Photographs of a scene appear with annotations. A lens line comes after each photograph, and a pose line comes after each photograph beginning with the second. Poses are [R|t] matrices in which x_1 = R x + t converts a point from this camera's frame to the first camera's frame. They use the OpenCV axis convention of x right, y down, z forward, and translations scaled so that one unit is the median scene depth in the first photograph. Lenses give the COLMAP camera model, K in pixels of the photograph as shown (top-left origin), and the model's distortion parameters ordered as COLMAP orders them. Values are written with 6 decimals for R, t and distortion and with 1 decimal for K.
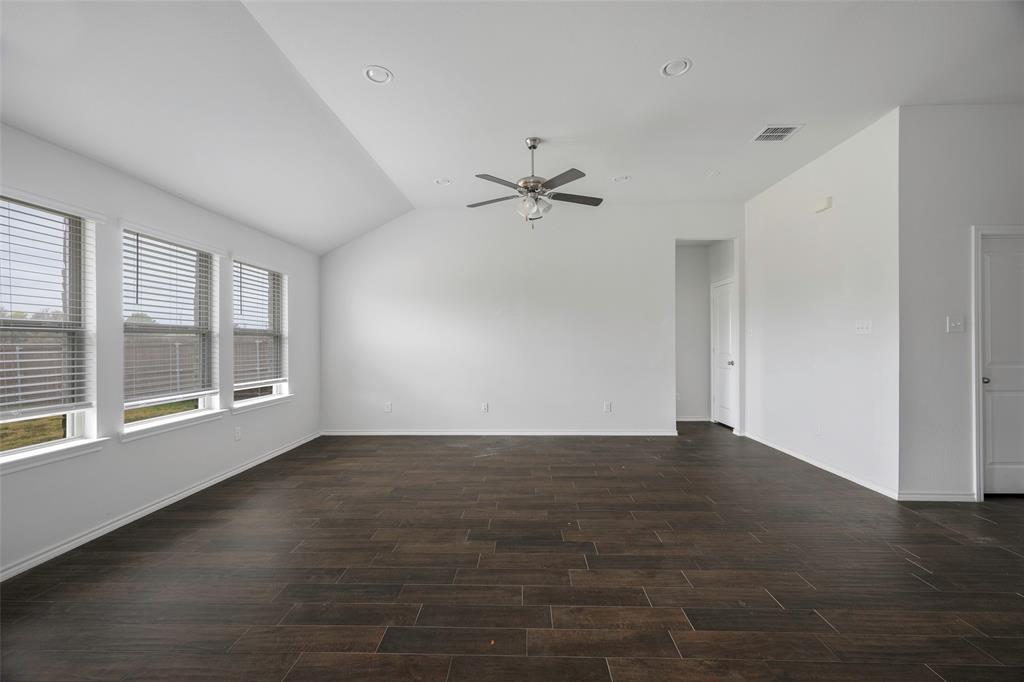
lens RADIAL K [[413.1, 0, 513.5], [0, 413.1, 343.1], [0, 0, 1]] dist [-0.002130, 0.000001]
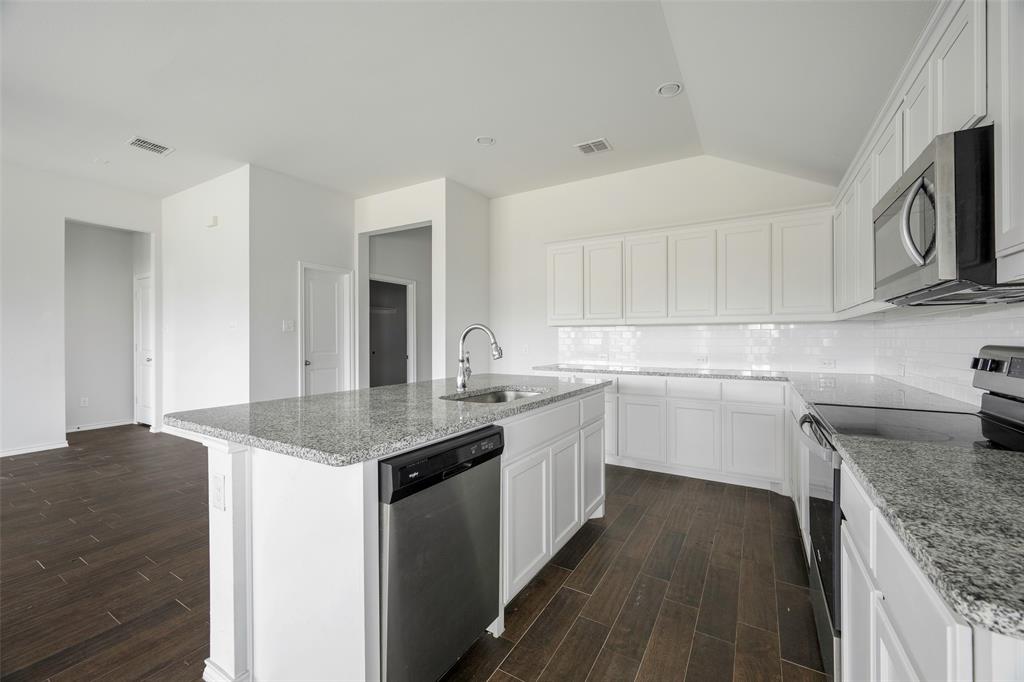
lens RADIAL K [[413.1, 0, 513.2], [0, 413.1, 337.1], [0, 0, 1]] dist [-0.002130, 0.000001]
pose [[0.480488, 0.004056, 0.876992, 0.098443], [-0.000083, 0.999990, -0.004579, 0.000370], [-0.877001, 0.002128, 0.480483, -0.245578]]
